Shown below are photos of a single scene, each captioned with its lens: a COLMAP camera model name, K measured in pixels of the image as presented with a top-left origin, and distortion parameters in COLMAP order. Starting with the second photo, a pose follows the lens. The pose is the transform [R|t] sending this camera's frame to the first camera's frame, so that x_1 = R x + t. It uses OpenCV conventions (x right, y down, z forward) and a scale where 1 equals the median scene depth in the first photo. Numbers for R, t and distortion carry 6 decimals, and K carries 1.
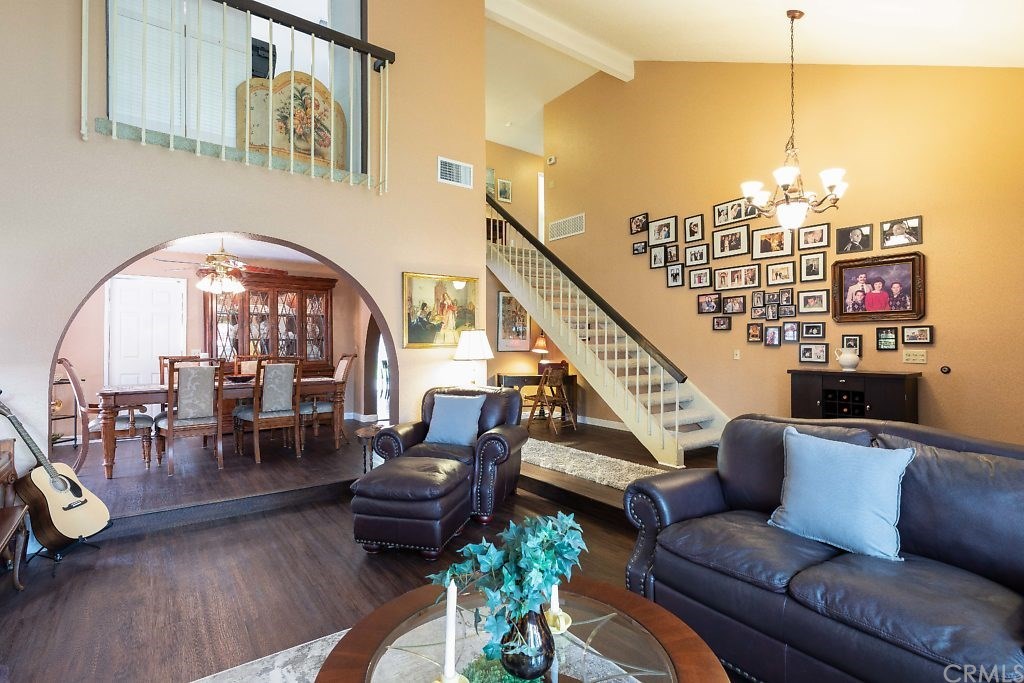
lens RADIAL K [[488.0, 0, 508.9], [0, 488.0, 341.2], [0, 0, 1]] dist [-0.004668, 0.000045]
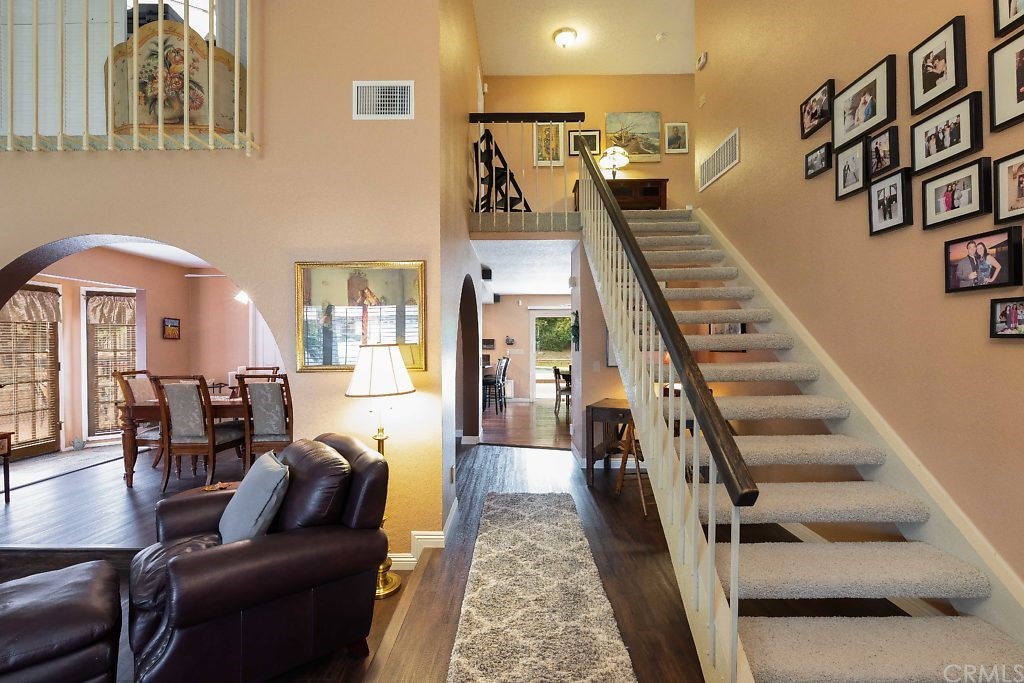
lens RADIAL K [[459.9, 0, 508.5], [0, 459.9, 344.2], [0, 0, 1]] dist [-0.000404, -0.000170]
pose [[0.803345, -0.000723, -0.595513, 0.335116], [0.007423, 0.999934, 0.008799, -0.023501], [0.595467, -0.011489, 0.803298, 0.530137]]
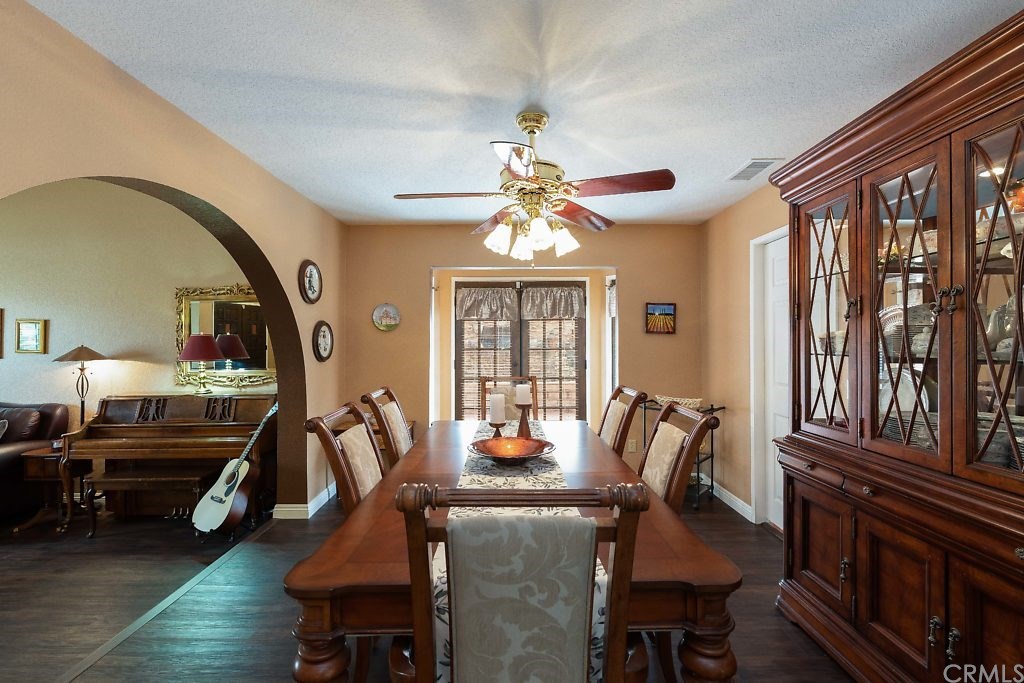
lens RADIAL K [[440.1, 0, 512.3], [0, 440.1, 338.5], [0, 0, 1]] dist [-0.002254, -0.000362]
pose [[-0.578899, -0.004945, -0.815384, -0.246574], [0.010651, 0.999850, -0.013626, -0.015875], [0.815329, -0.016573, -0.578760, 1.167341]]
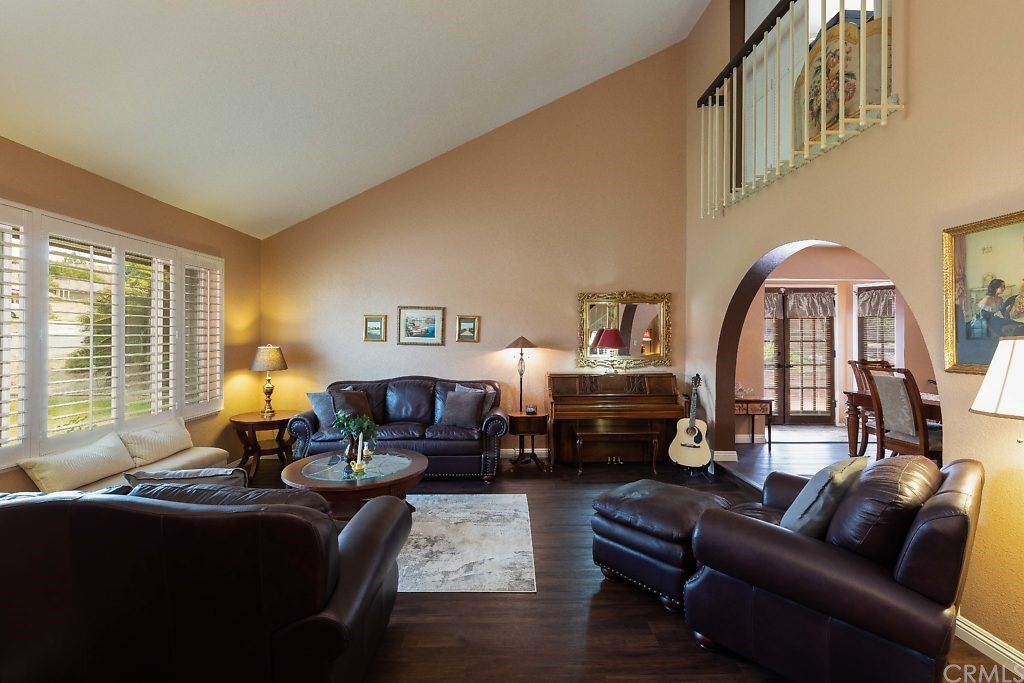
lens RADIAL K [[440.1, 0, 515.1], [0, 440.1, 329.0], [0, 0, 1]] dist [-0.002254, -0.000362]
pose [[-0.561937, -0.012367, -0.827088, 0.362953], [0.003284, 0.999847, -0.017182, -0.020549], [0.827173, -0.012372, -0.561810, 0.711745]]
